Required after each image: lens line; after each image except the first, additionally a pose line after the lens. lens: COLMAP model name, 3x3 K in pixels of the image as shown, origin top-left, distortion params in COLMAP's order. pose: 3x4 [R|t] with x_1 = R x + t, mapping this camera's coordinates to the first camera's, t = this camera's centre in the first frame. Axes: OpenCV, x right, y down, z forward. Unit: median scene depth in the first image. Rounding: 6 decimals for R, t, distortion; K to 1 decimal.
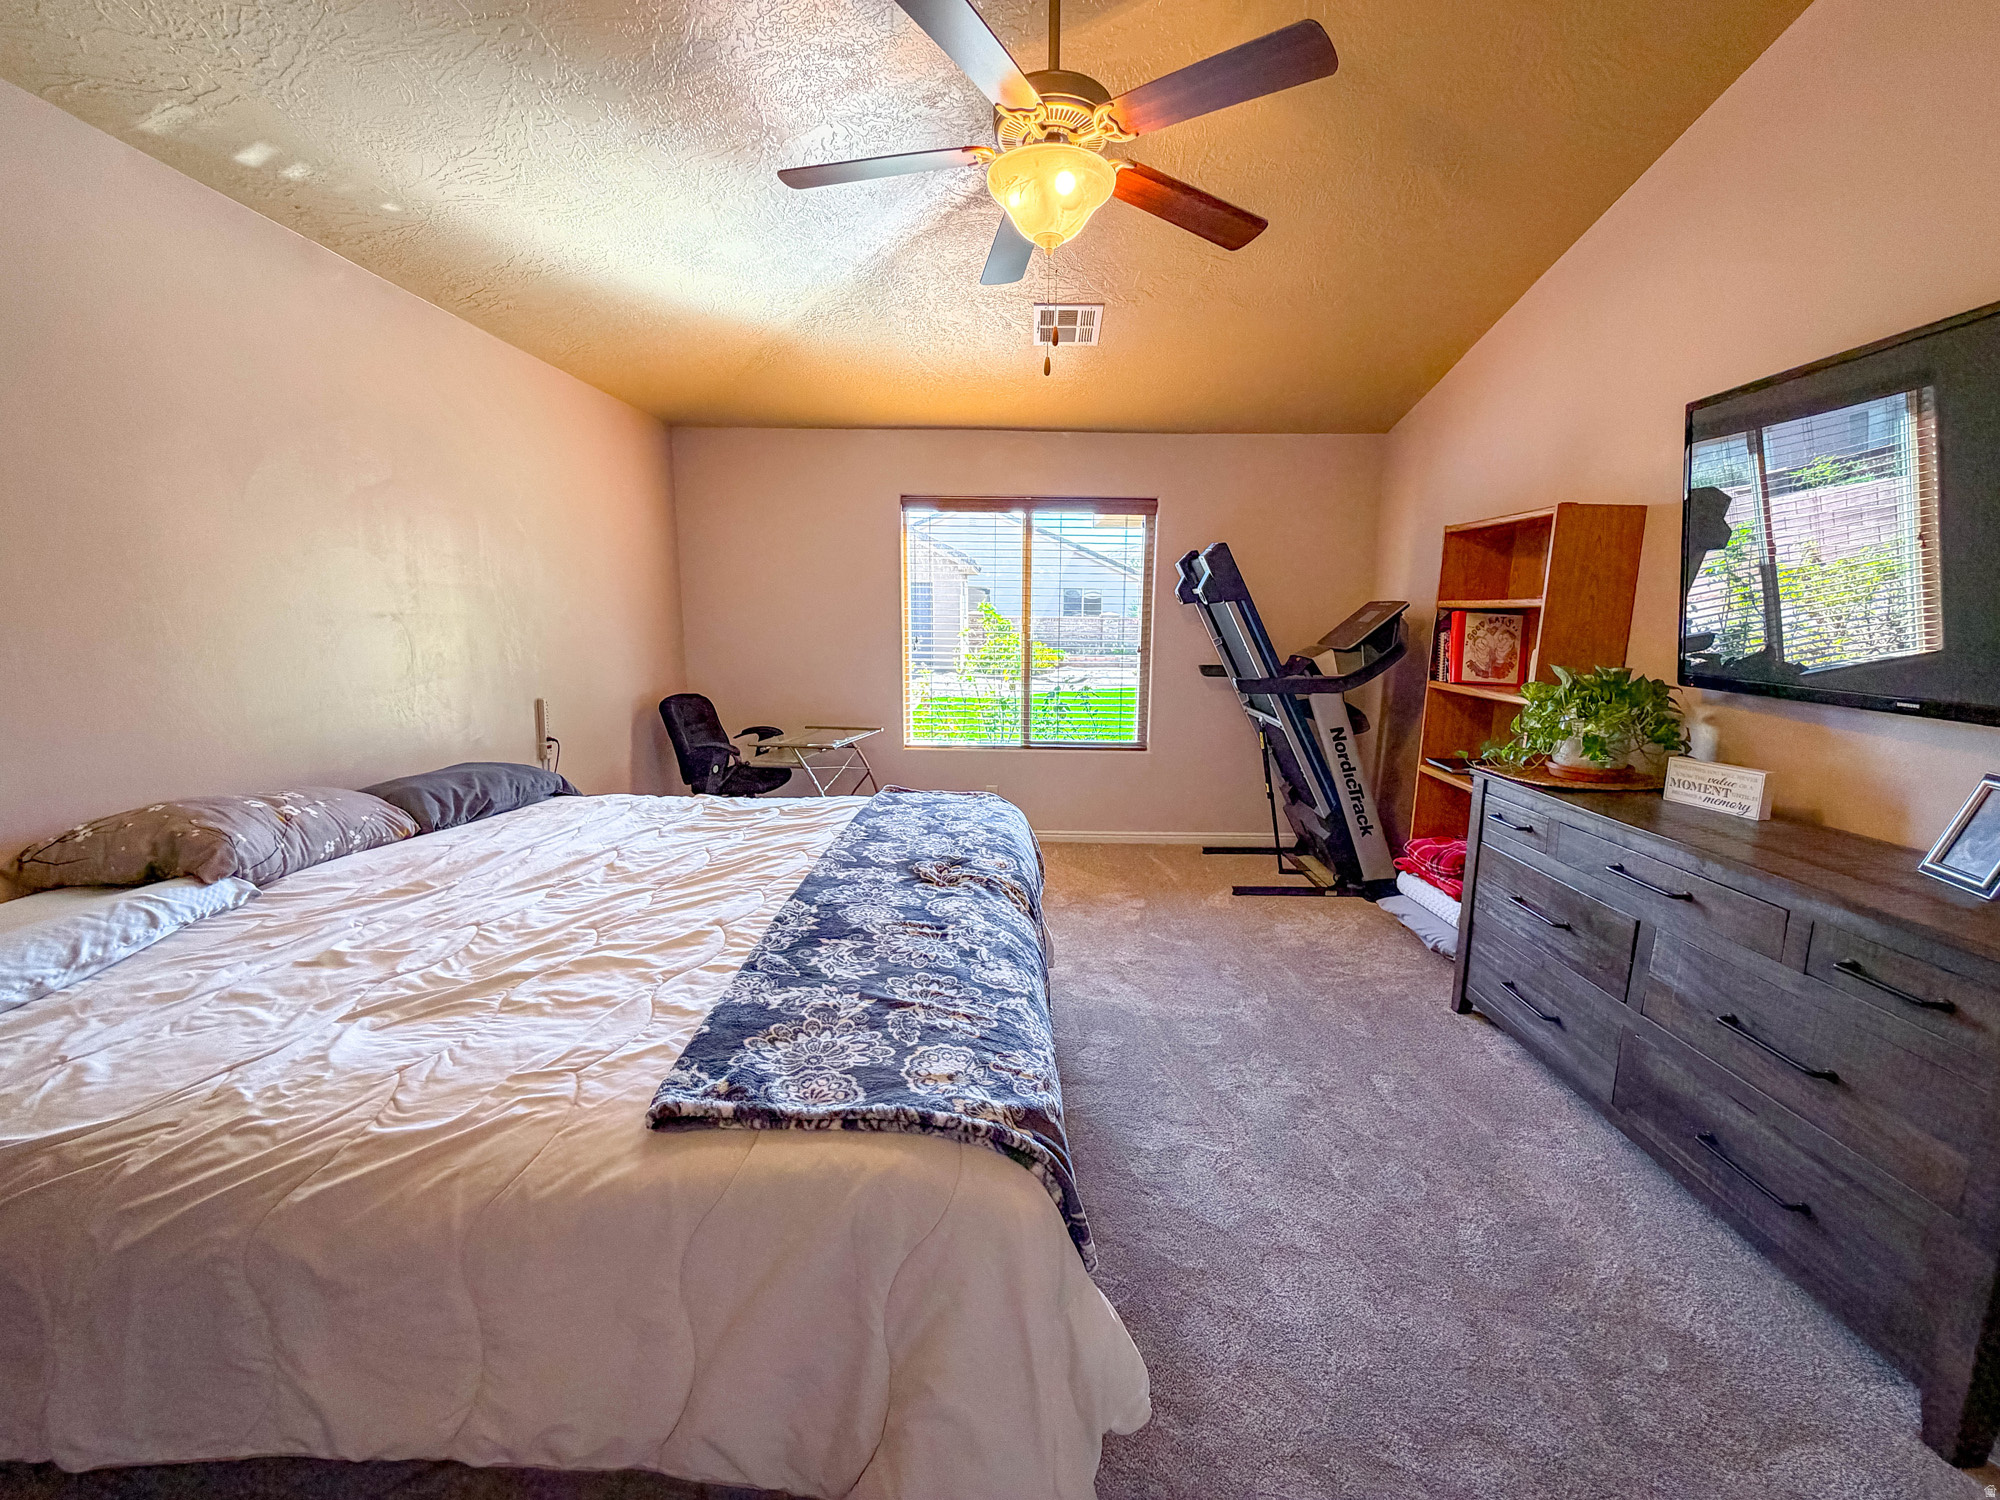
lens RADIAL K [[804.9, 0, 1004.6], [0, 804.9, 747.6], [0, 0, 1]] dist [-0.000688, -0.000252]
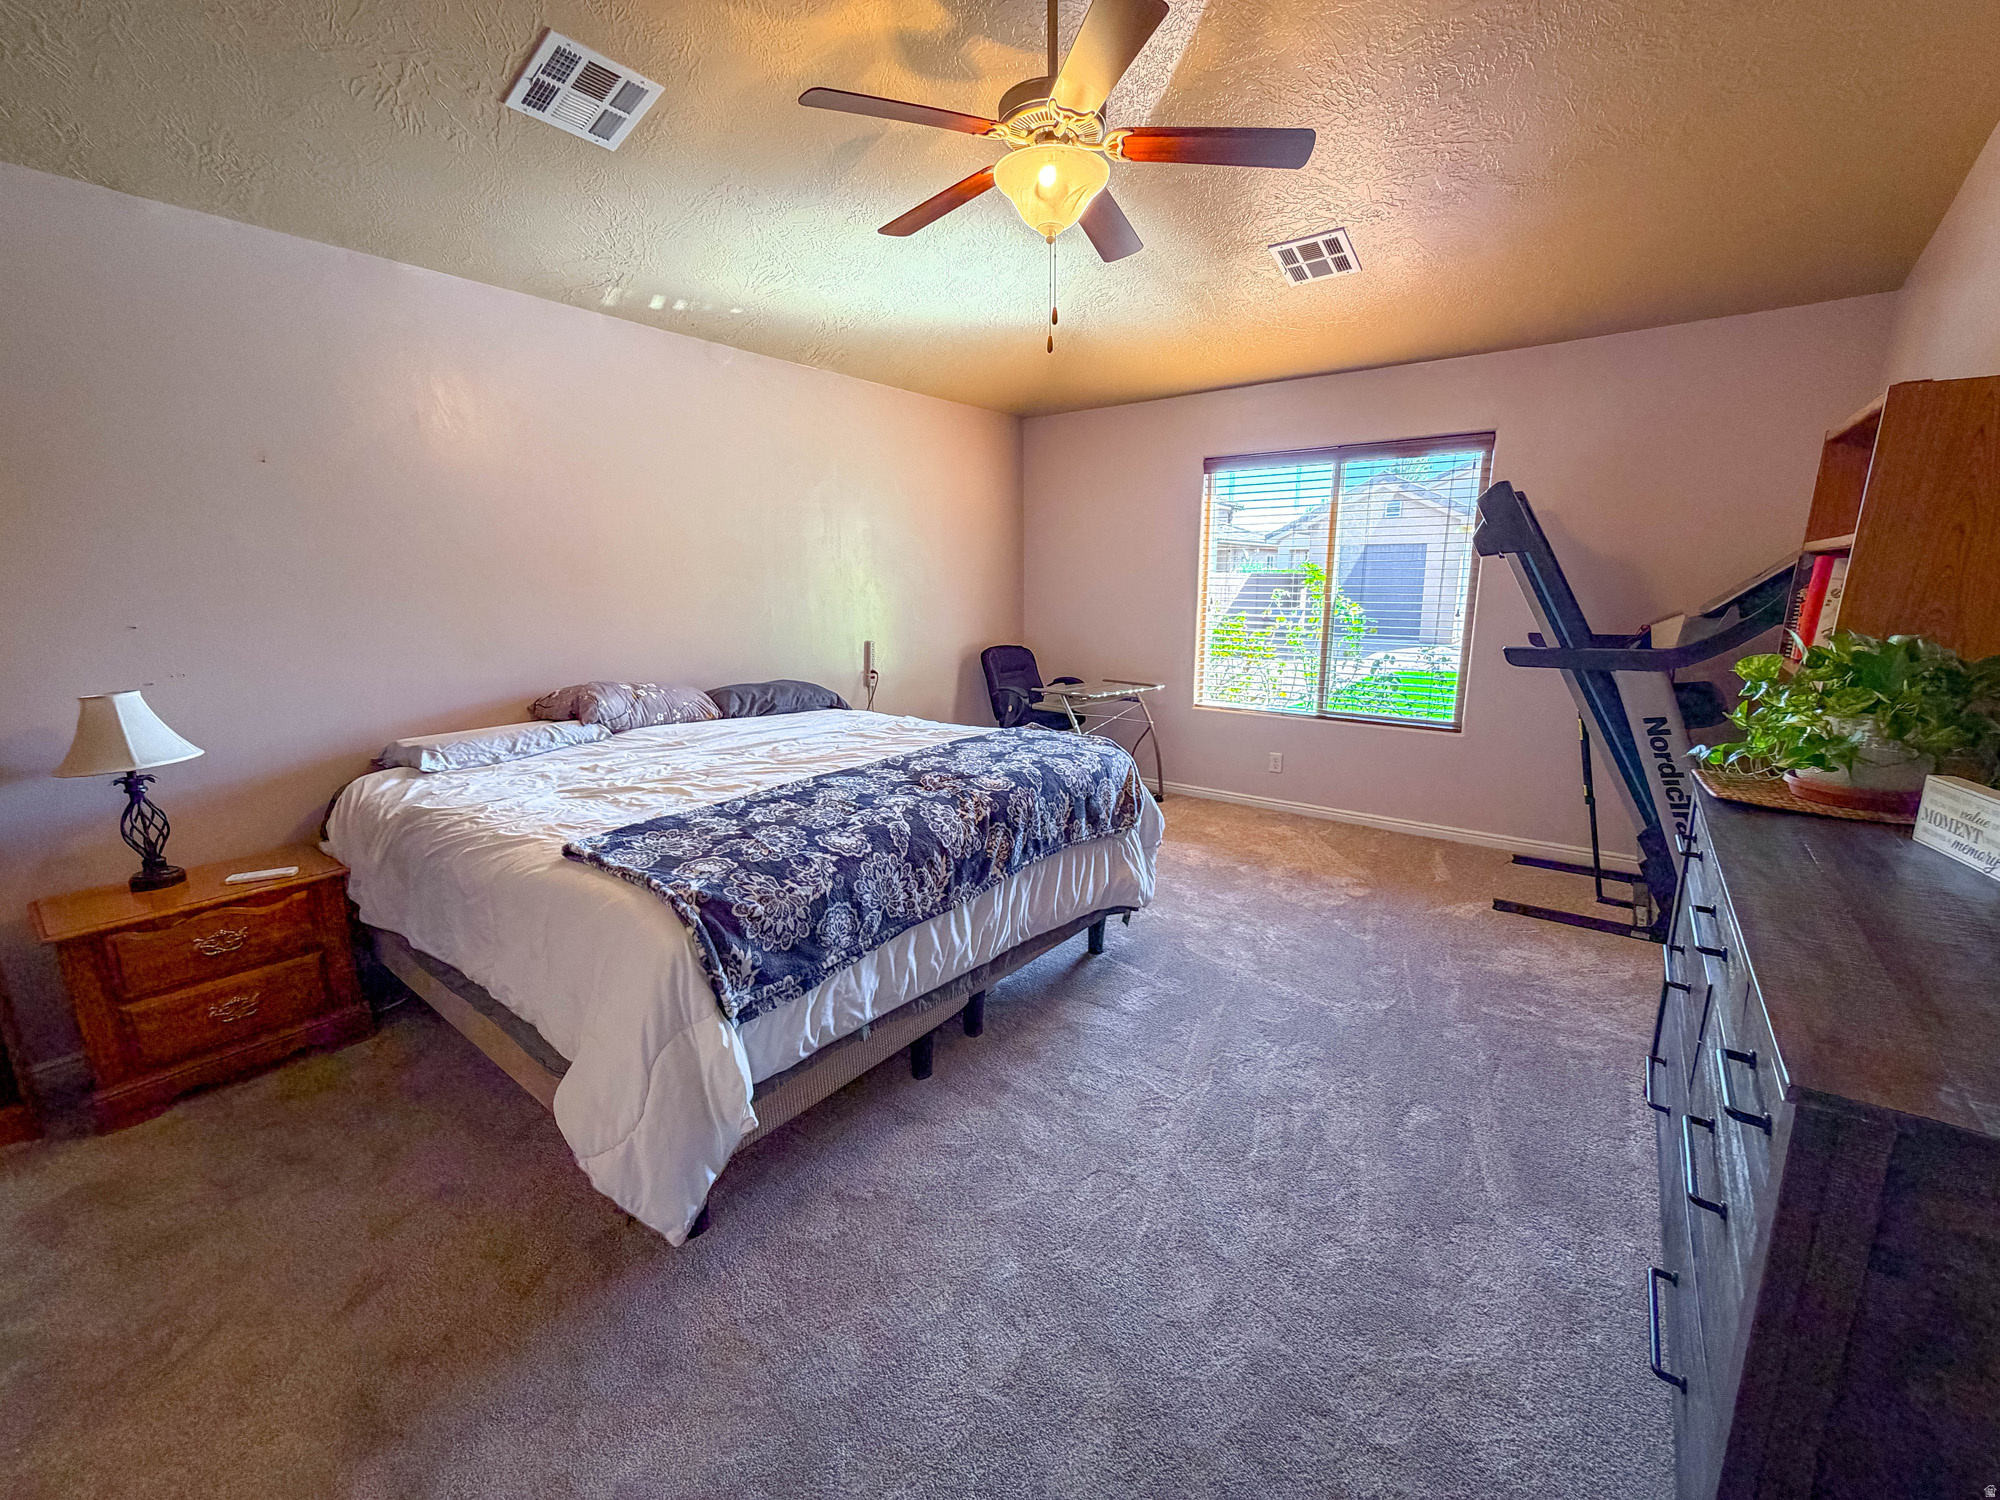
lens RADIAL K [[804.9, 0, 1003.6], [0, 804.9, 748.7], [0, 0, 1]] dist [-0.000688, -0.000252]
pose [[0.804696, 0.109833, -0.583439, 0.732889], [-0.086863, 0.993944, 0.067306, 0.013821], [0.587298, -0.003482, 0.809364, 0.060186]]
